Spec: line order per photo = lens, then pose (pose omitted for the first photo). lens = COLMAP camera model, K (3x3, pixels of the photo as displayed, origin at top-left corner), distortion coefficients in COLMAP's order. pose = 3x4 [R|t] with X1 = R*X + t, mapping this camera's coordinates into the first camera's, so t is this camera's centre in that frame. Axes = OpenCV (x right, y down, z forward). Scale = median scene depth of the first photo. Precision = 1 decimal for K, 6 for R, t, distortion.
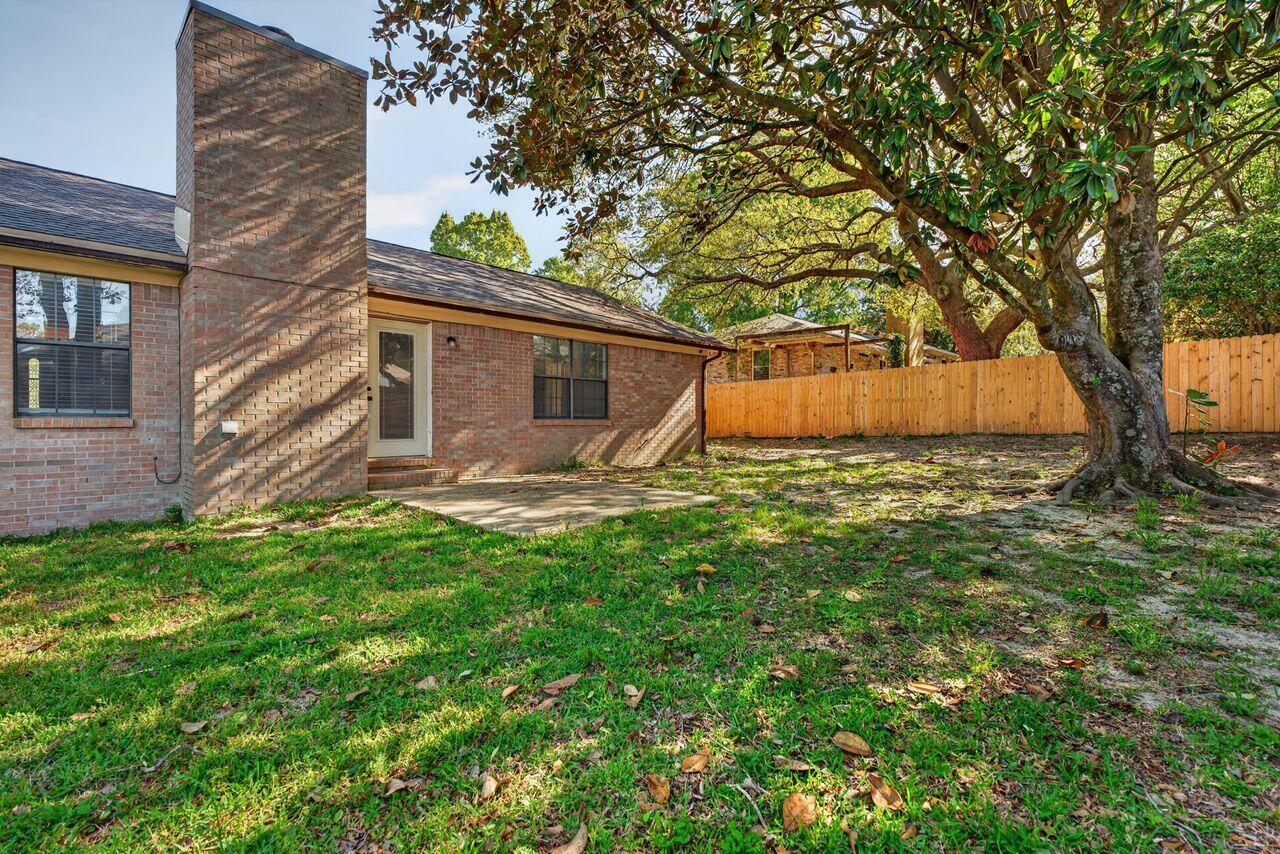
lens RADIAL K [[581.4, 0, 638.7], [0, 581.4, 421.9], [0, 0, 1]] dist [-0.001691, -0.000234]
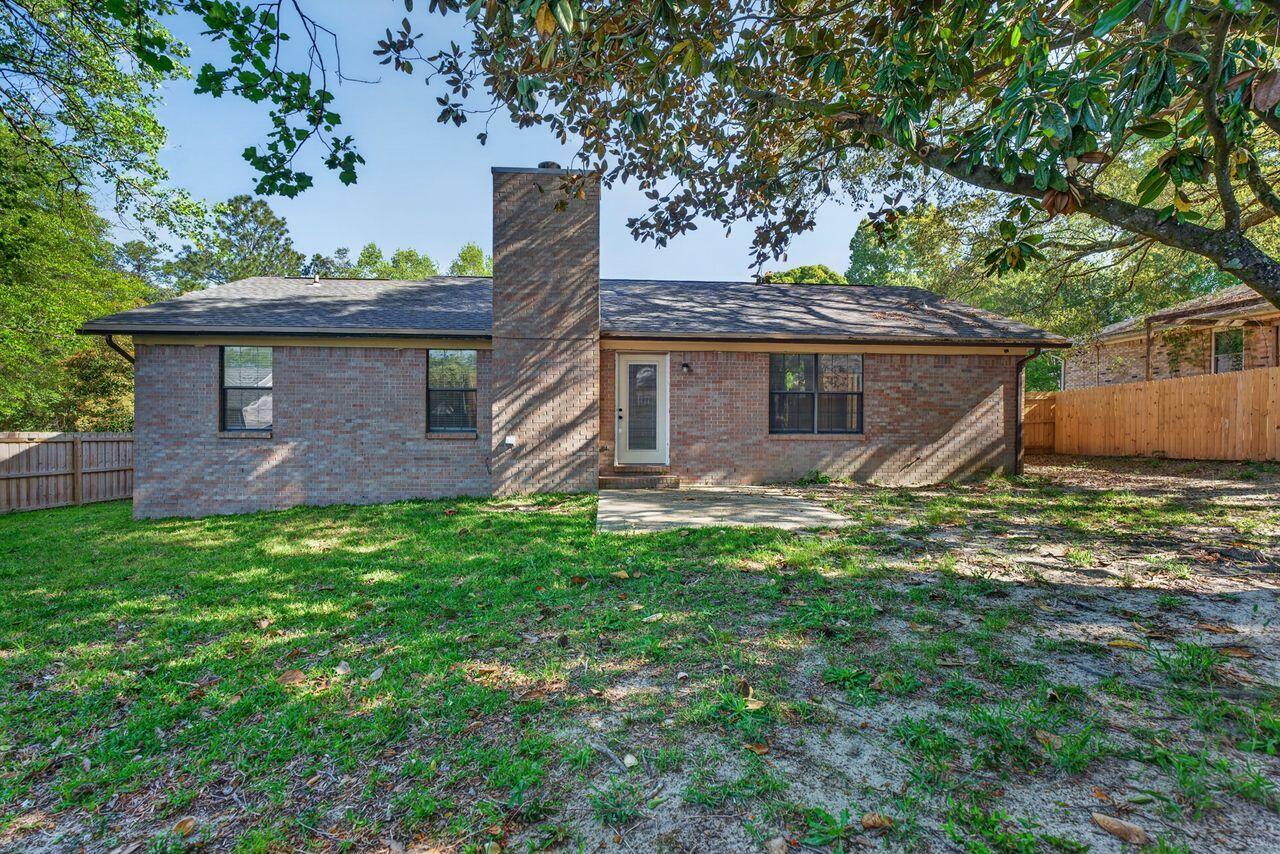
lens RADIAL K [[585.1, 0, 641.4], [0, 585.1, 432.6], [0, 0, 1]] dist [-0.004091, 0.000146]
pose [[0.732630, 0.008613, -0.680572, 0.518014], [-0.003086, 0.999952, 0.009333, -0.022969], [0.680620, -0.004737, 0.732622, 0.097161]]
